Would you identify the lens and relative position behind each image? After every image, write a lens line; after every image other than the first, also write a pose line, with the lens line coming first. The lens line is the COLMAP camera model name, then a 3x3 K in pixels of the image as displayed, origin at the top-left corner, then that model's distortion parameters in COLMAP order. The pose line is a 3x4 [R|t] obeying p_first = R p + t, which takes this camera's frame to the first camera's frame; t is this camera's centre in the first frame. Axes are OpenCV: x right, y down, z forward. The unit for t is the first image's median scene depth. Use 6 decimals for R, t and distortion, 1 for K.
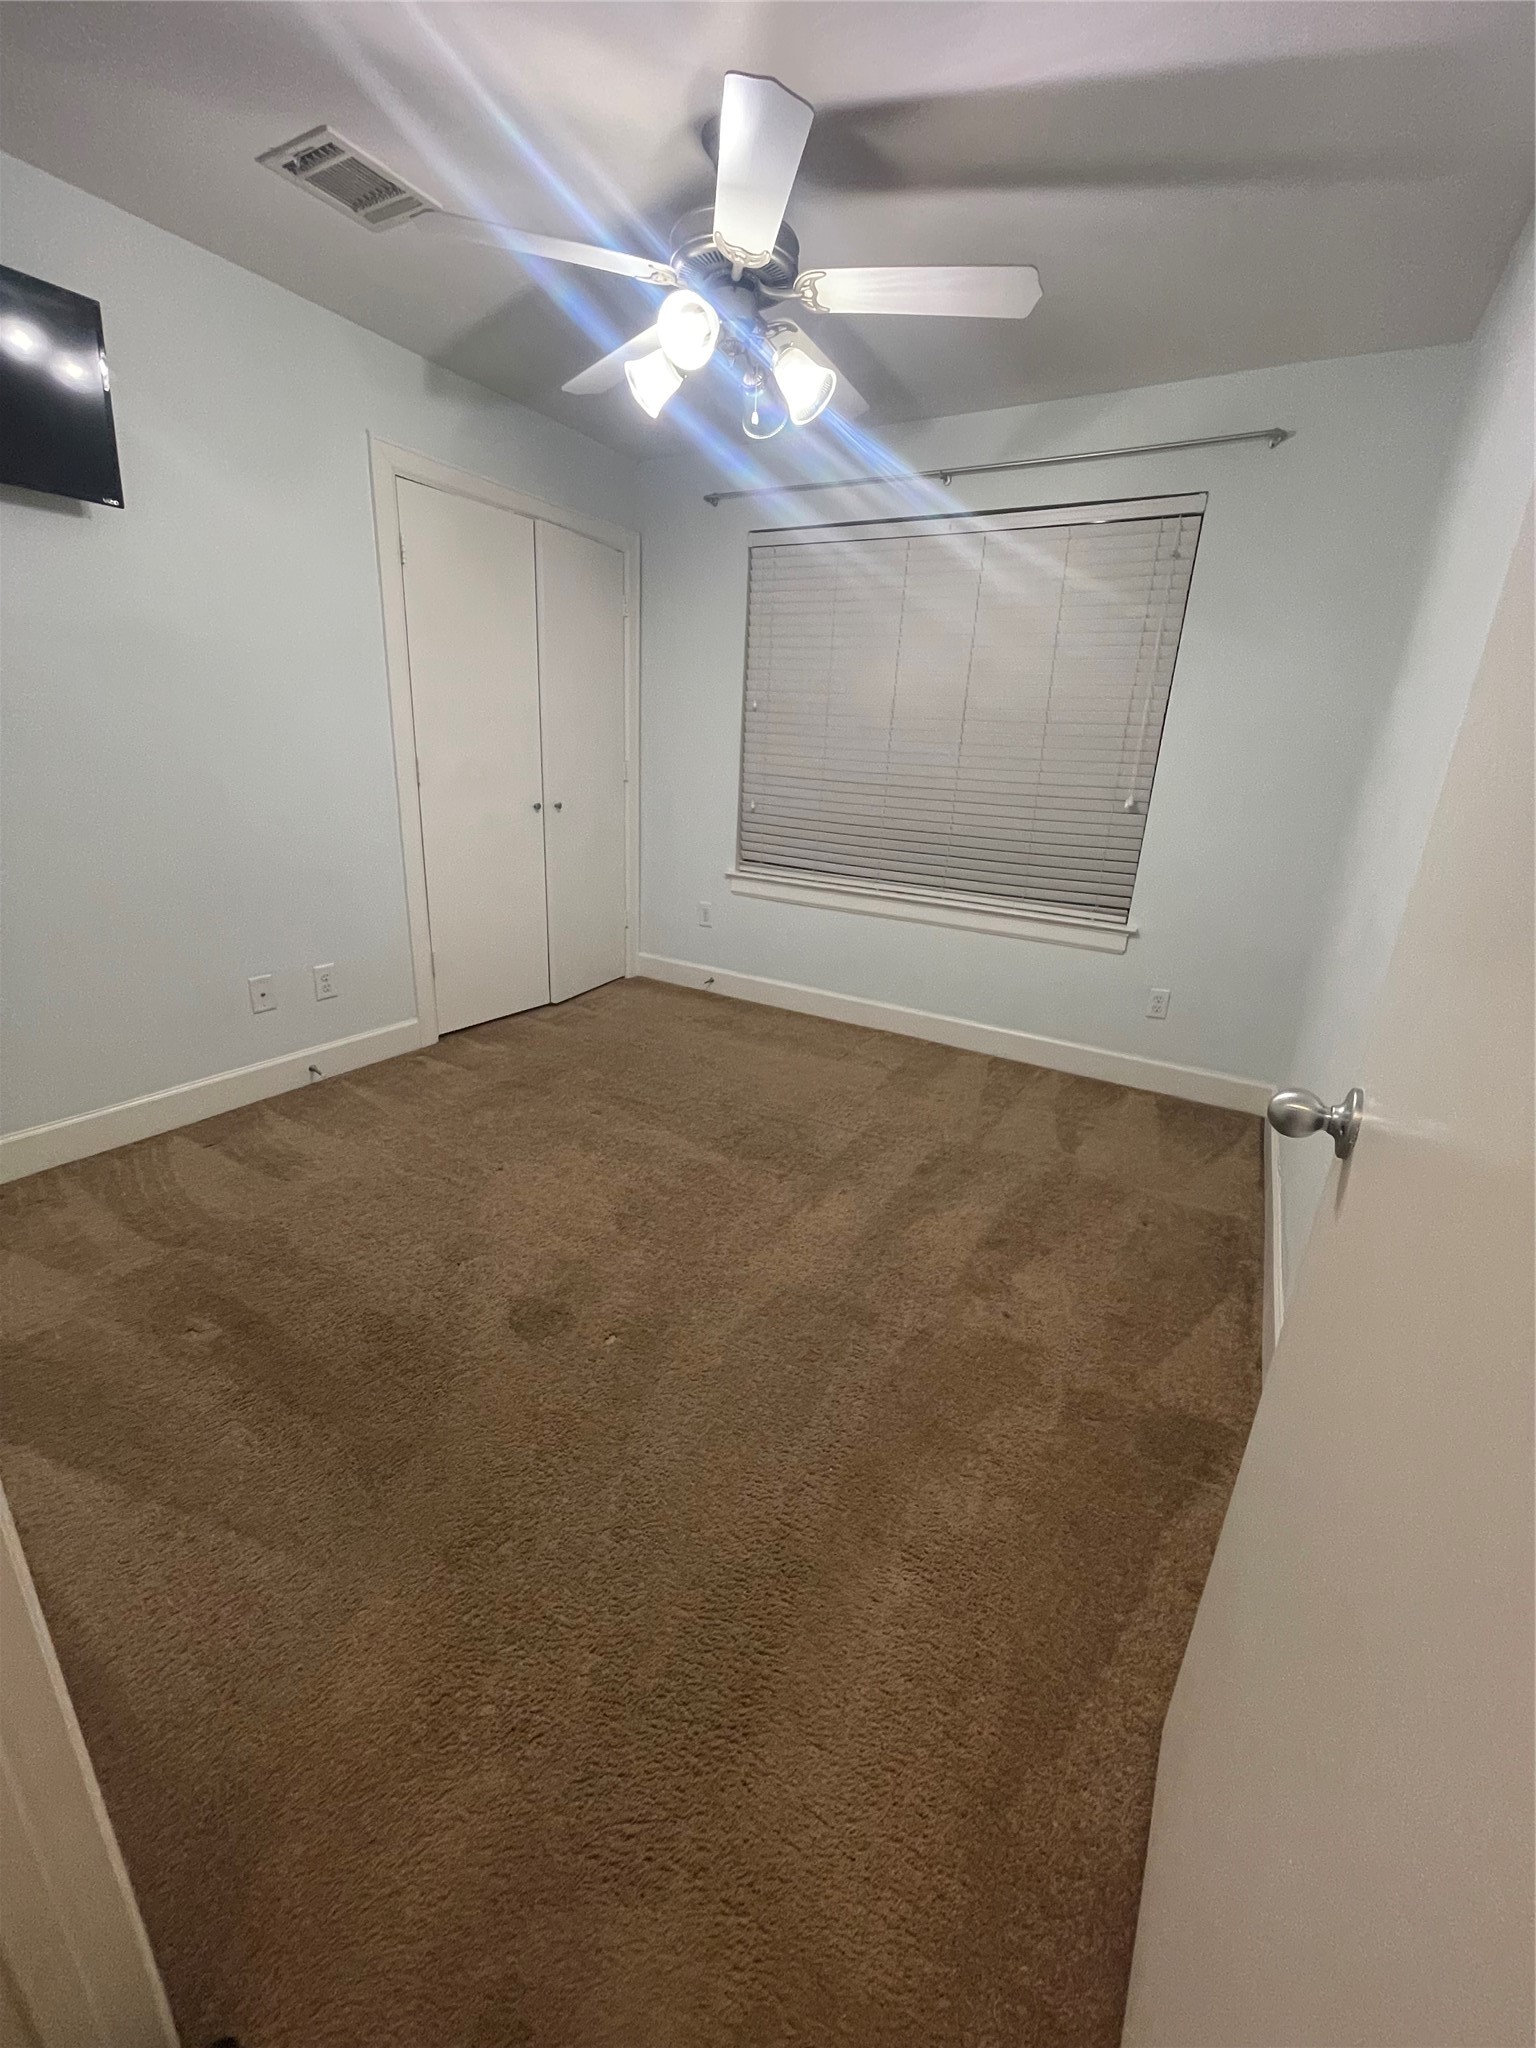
lens RADIAL K [[824.5, 0, 757.3], [0, 824.5, 1014.8], [0, 0, 1]] dist [-0.009651, 0.003660]
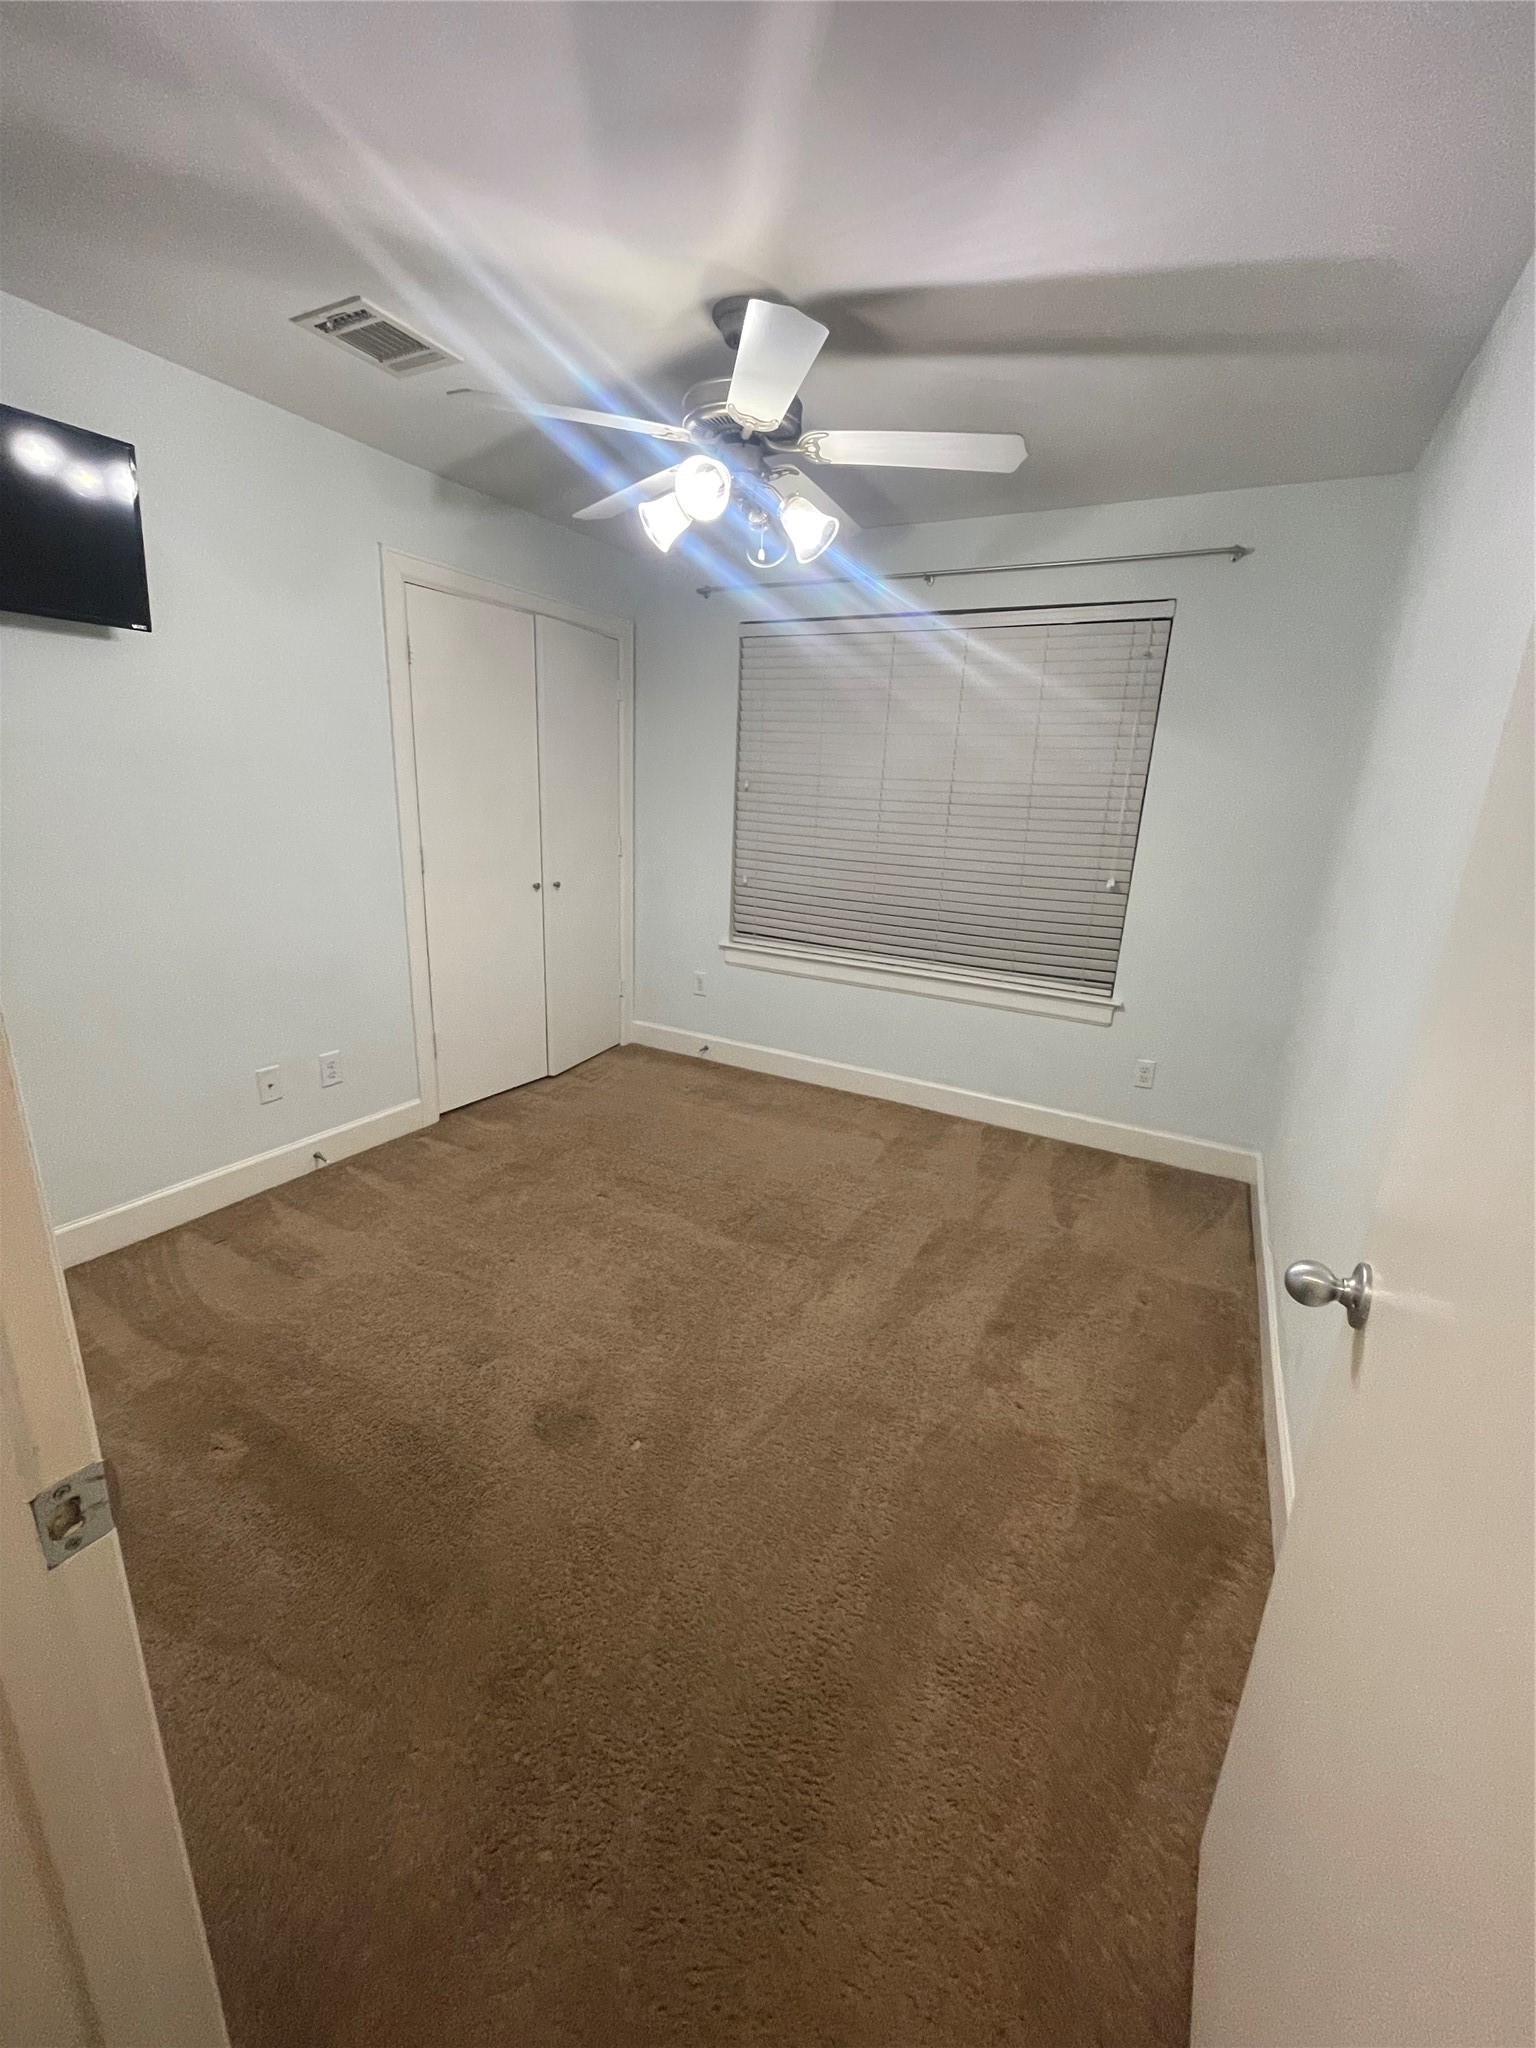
lens RADIAL K [[824.5, 0, 757.3], [0, 824.5, 1014.8], [0, 0, 1]] dist [-0.009651, 0.003660]
pose [[0.999512, -0.014108, 0.027885, -0.045742], [0.015351, 0.998874, -0.044880, -0.081987], [-0.027221, 0.045286, 0.998603, -0.039036]]
